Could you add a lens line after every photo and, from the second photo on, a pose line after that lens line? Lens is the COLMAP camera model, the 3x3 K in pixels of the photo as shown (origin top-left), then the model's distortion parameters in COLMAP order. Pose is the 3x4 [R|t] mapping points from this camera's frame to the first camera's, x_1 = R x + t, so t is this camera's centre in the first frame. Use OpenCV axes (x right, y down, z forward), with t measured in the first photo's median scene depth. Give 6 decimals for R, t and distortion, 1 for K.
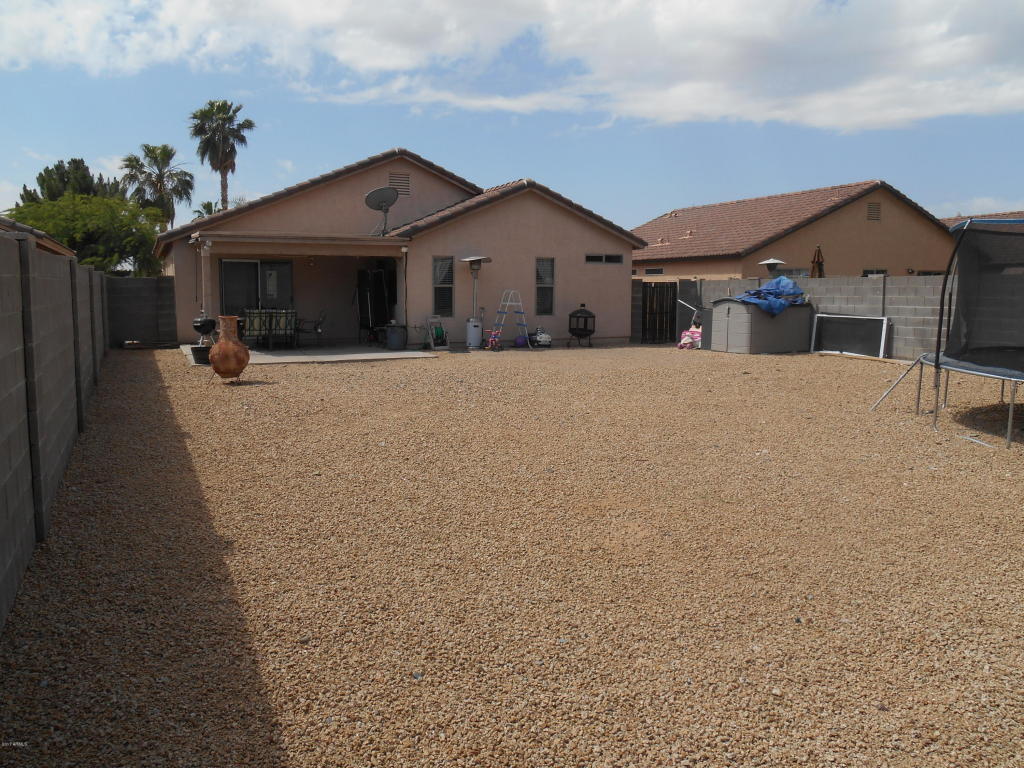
lens RADIAL K [[793.0, 0, 512.0], [0, 793.0, 384.0], [0, 0, 1]] dist [-0.052742, 0.060907]
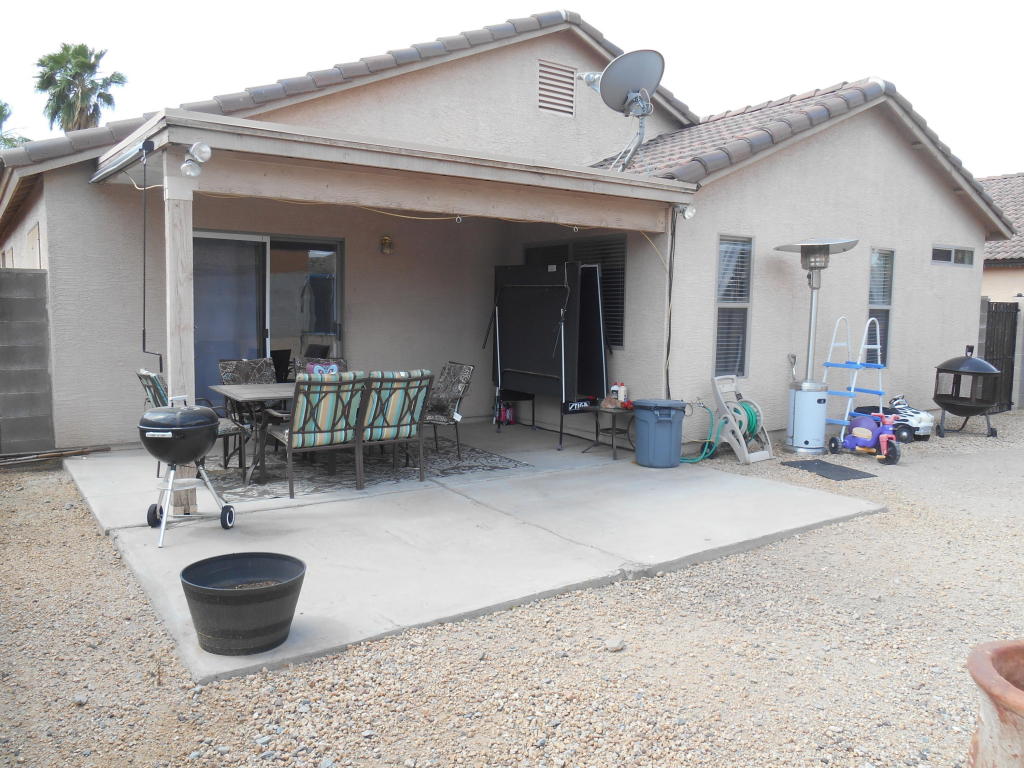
lens RADIAL K [[780.6, 0, 512.0], [0, 780.6, 384.0], [0, 0, 1]] dist [-0.041733, 0.002014]
pose [[0.982947, -0.009125, 0.183661, -0.276646], [0.012091, 0.999814, -0.015033, -0.074805], [-0.183489, 0.016997, 0.982875, 0.596279]]
